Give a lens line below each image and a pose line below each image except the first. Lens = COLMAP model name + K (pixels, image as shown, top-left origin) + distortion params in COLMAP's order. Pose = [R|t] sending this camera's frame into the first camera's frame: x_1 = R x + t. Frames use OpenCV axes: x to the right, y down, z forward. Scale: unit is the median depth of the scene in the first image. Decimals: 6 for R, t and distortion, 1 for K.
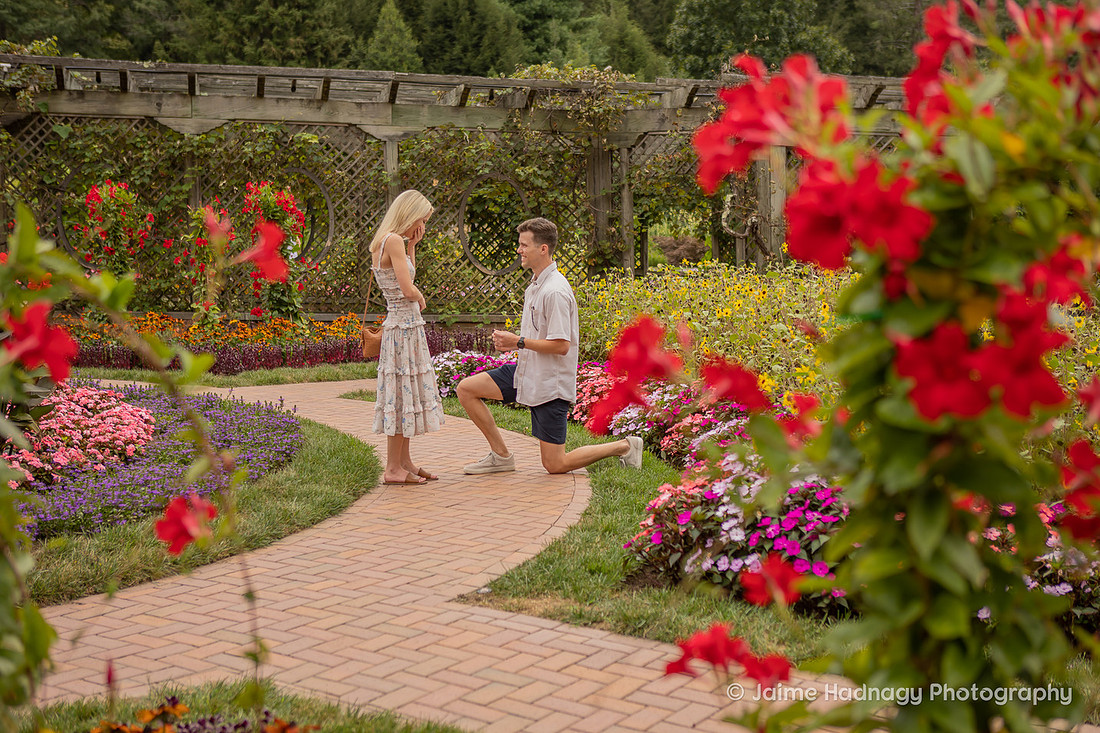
lens RADIAL K [[1568.7, 0, 553.2], [0, 1568.7, 344.9], [0, 0, 1]] dist [0.042469, 0.000000]
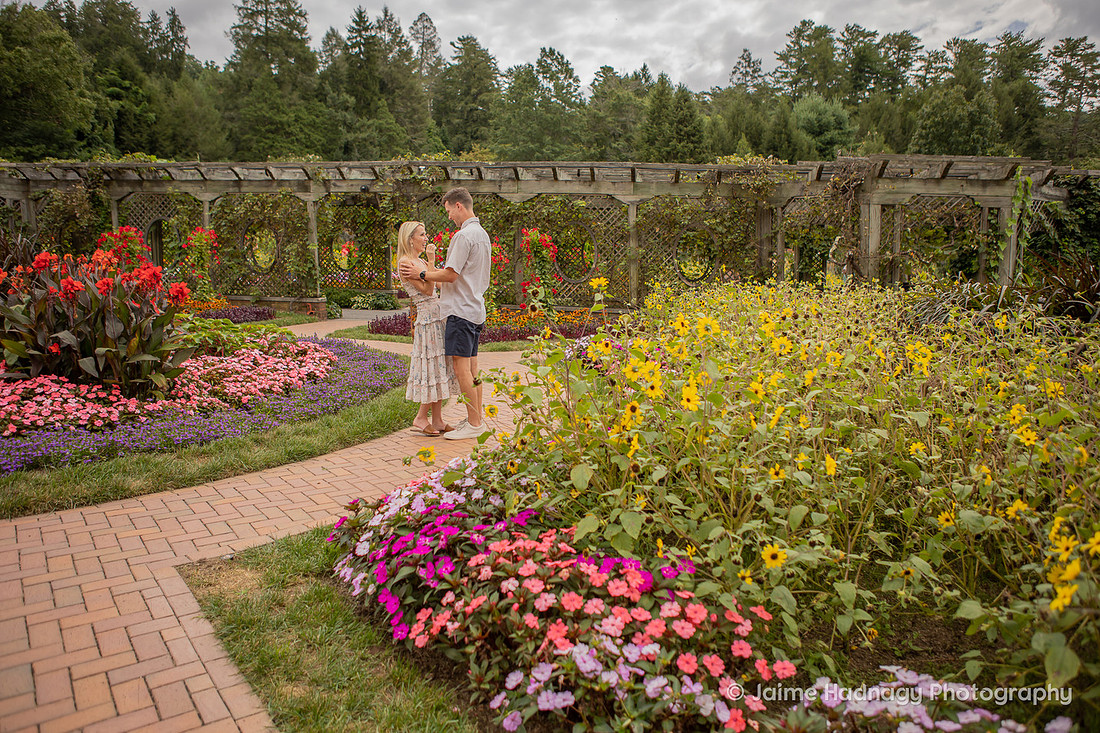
lens RADIAL K [[800.3, 0, 552.9], [0, 800.3, 366.5], [0, 0, 1]] dist [-0.086102, 0.062512]
pose [[0.933741, 0.052961, -0.354010, 0.129141], [-0.032552, 0.997459, 0.063365, -0.010421], [0.356466, -0.047643, 0.933093, 0.183957]]
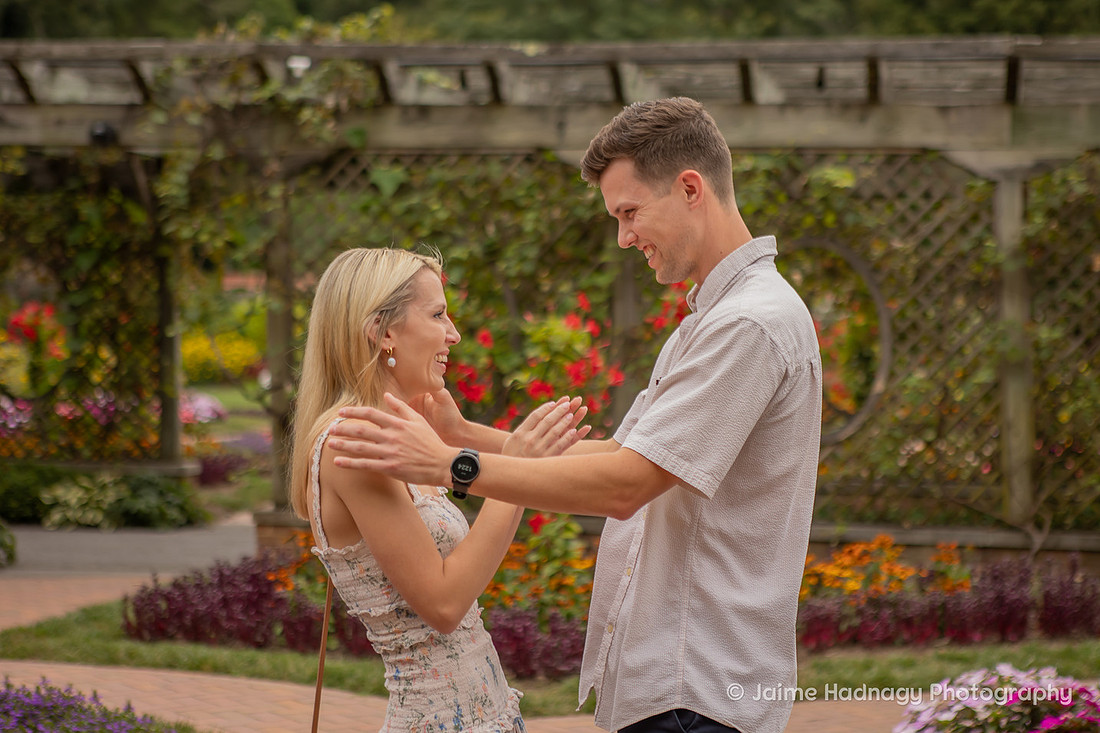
lens RADIAL K [[2307.1, 0, 596.7], [0, 2307.1, 362.6], [0, 0, 1]] dist [0.233228, 0.000000]
pose [[0.932739, -0.001241, -0.360550, 0.040794], [-0.022370, 0.997868, -0.061306, -0.025638], [0.359858, 0.065248, 0.930723, 0.286562]]
